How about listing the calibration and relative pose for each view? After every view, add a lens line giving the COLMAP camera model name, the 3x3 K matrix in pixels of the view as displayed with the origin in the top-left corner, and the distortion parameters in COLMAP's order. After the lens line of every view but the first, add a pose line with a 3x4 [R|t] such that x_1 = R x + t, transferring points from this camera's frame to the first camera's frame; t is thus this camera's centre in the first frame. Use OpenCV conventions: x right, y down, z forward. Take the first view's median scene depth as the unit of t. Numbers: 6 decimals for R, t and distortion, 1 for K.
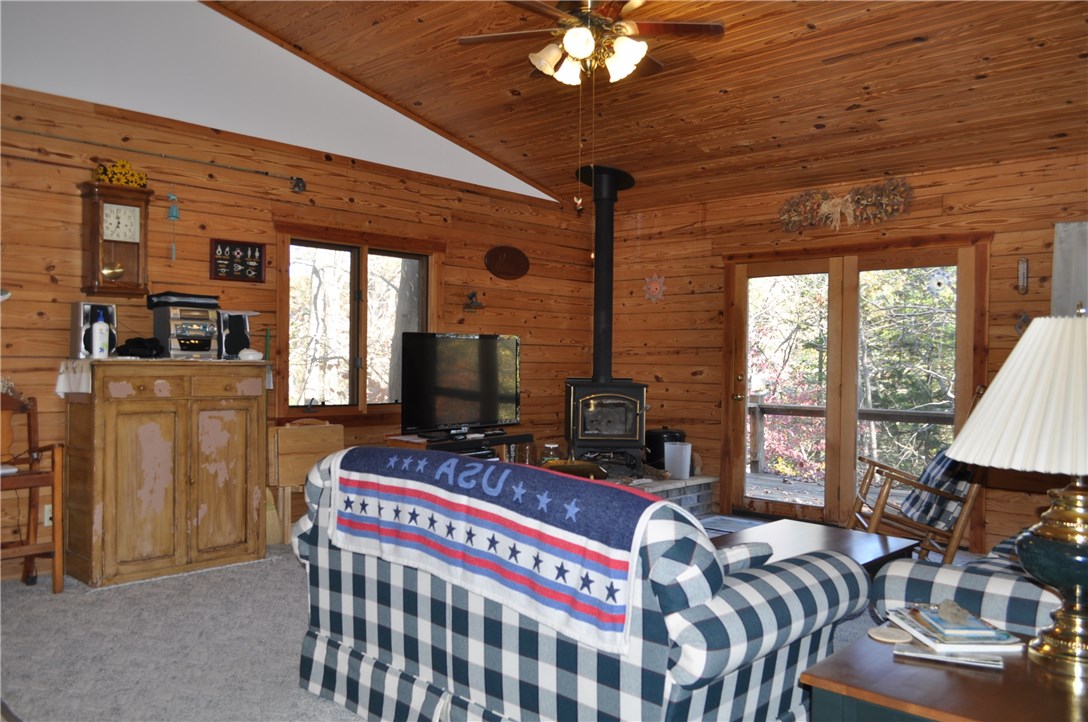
lens RADIAL K [[851.9, 0, 552.6], [0, 851.9, 359.2], [0, 0, 1]] dist [-0.009462, 0.007766]
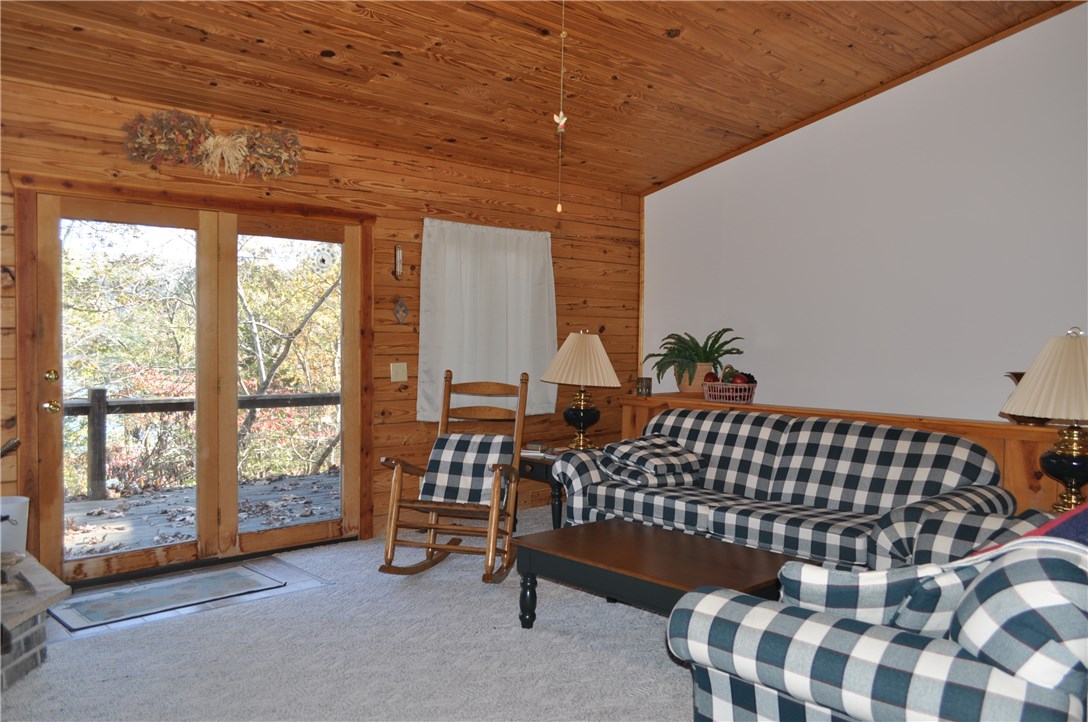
lens RADIAL K [[851.9, 0, 546.6], [0, 851.9, 363.5], [0, 0, 1]] dist [-0.009462, 0.007766]
pose [[0.060072, -0.047715, 0.997053, -0.469200], [-0.006335, 0.998819, 0.048181, -0.025162], [-0.998174, -0.009210, 0.059699, 0.735650]]
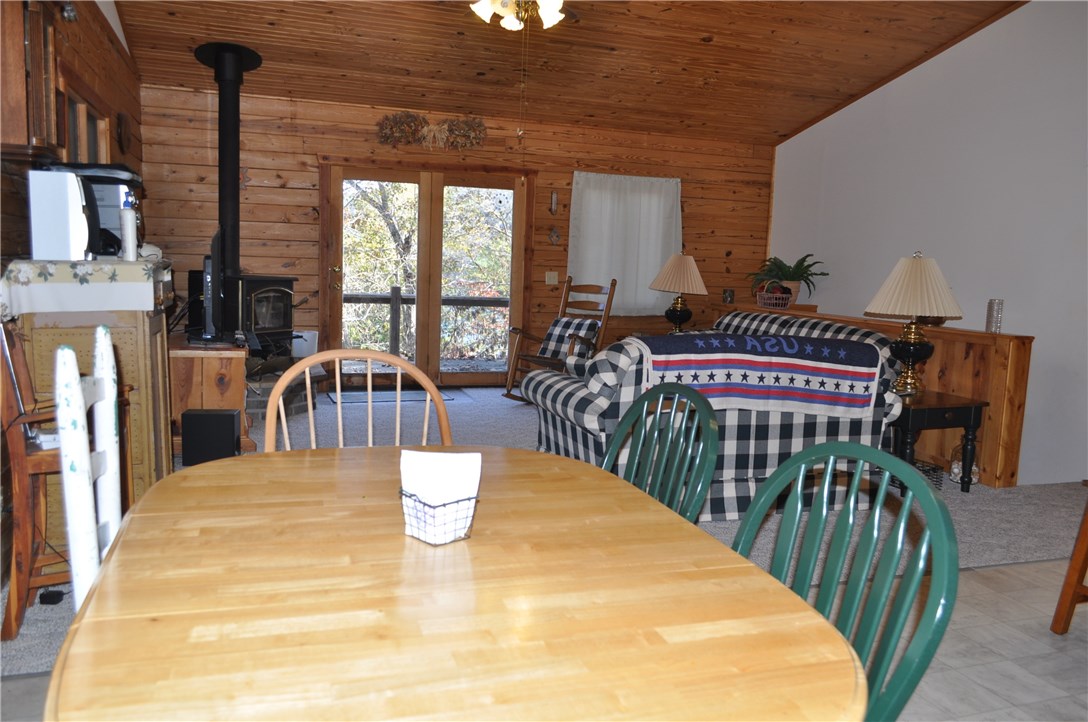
lens RADIAL K [[851.9, 0, 547.5], [0, 851.9, 363.8], [0, 0, 1]] dist [-0.009462, 0.007766]
pose [[0.455516, -0.107563, 0.883706, -0.807124], [-0.027213, 0.990527, 0.134593, -0.016556], [-0.889812, -0.085358, 0.448274, 0.295160]]
